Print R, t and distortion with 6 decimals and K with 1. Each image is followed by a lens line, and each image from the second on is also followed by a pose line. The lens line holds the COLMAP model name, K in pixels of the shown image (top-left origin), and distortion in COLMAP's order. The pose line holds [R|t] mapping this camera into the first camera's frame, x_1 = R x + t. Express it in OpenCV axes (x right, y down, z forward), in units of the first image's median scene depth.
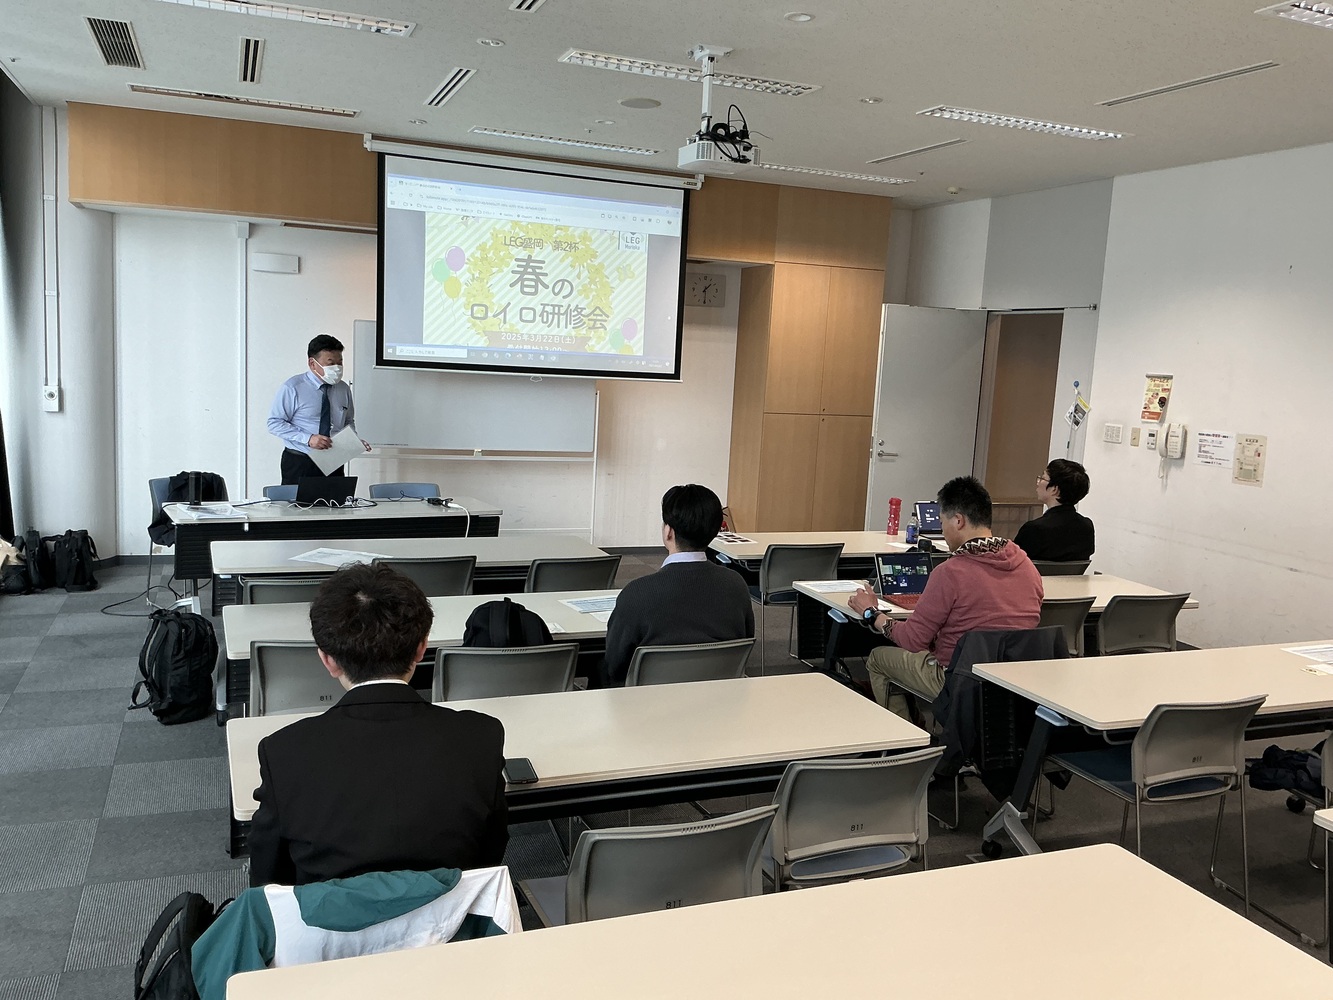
lens RADIAL K [[1101.9, 0, 666.5], [0, 1101.9, 500.0], [0, 0, 1]] dist [0.114336, -0.226528]
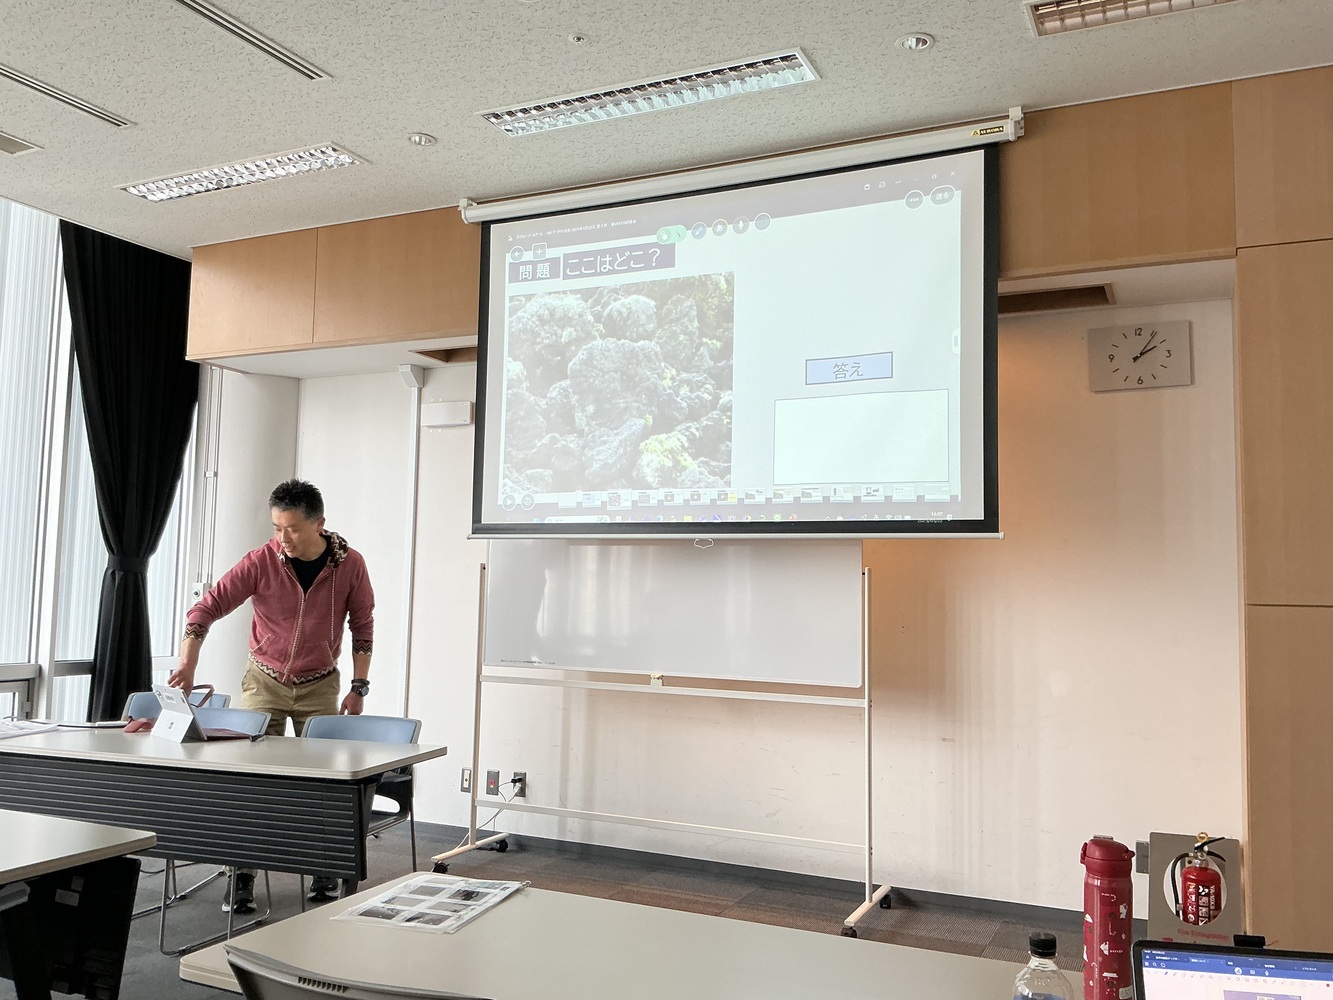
lens RADIAL K [[1101.9, 0, 666.5], [0, 1101.9, 500.0], [0, 0, 1]] dist [0.114336, -0.226528]
pose [[0.680936, -0.099984, -0.725485, 0.270490], [-0.083685, 0.973524, -0.212715, -0.012348], [0.727546, 0.205557, 0.654541, 0.626493]]
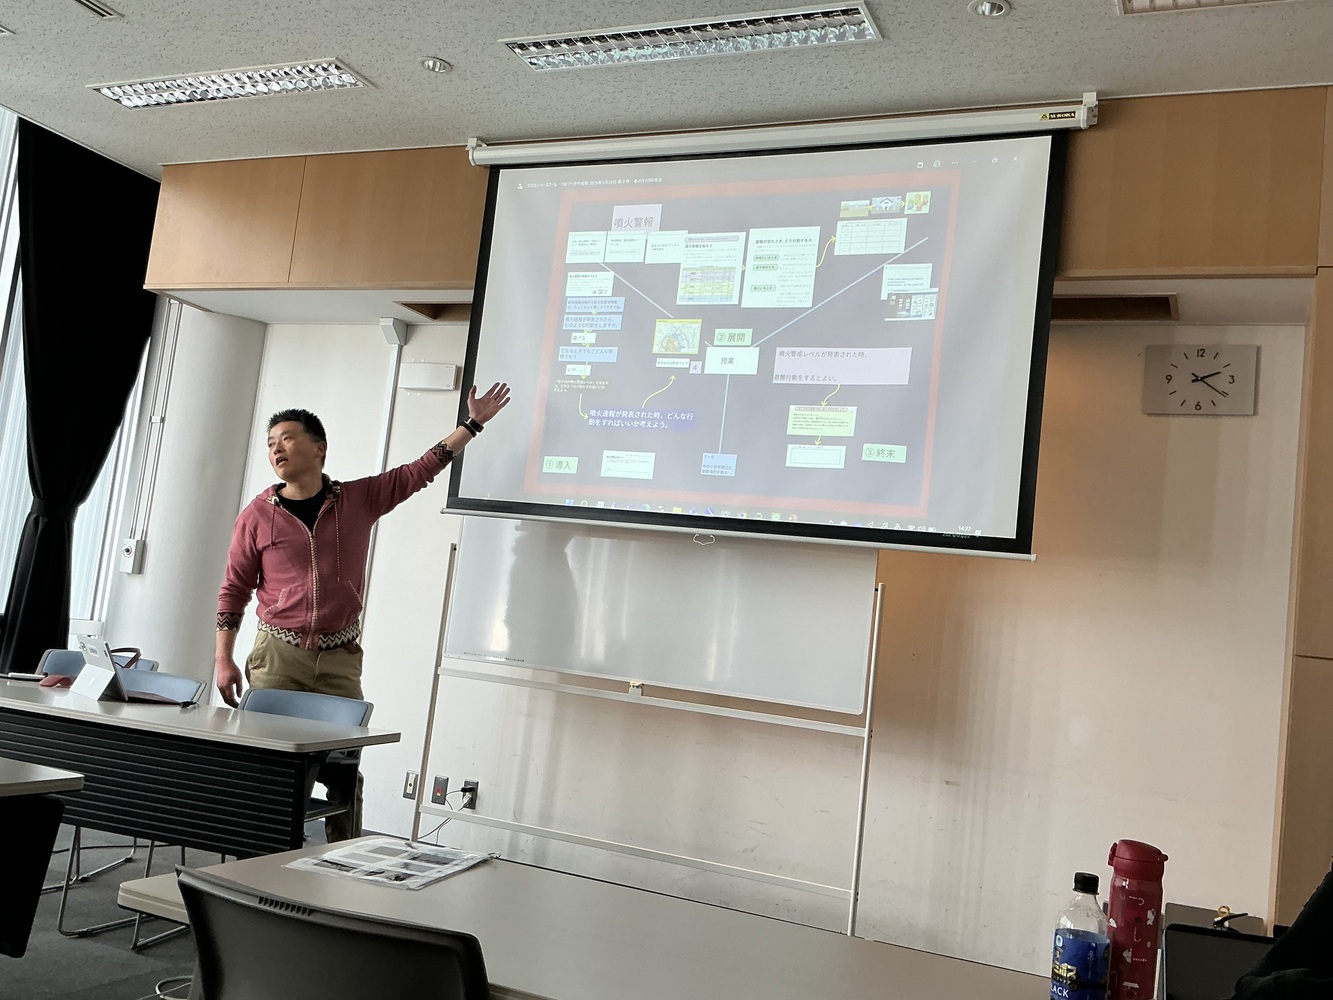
lens RADIAL K [[1239.6, 0, 666.5], [0, 1239.6, 500.0], [0, 0, 1]] dist [0.118556, -0.233851]
pose [[0.698276, -0.046959, -0.714287, 0.269888], [-0.172499, 0.957401, -0.231575, 0.005408], [0.694733, 0.284917, 0.660430, 0.619013]]
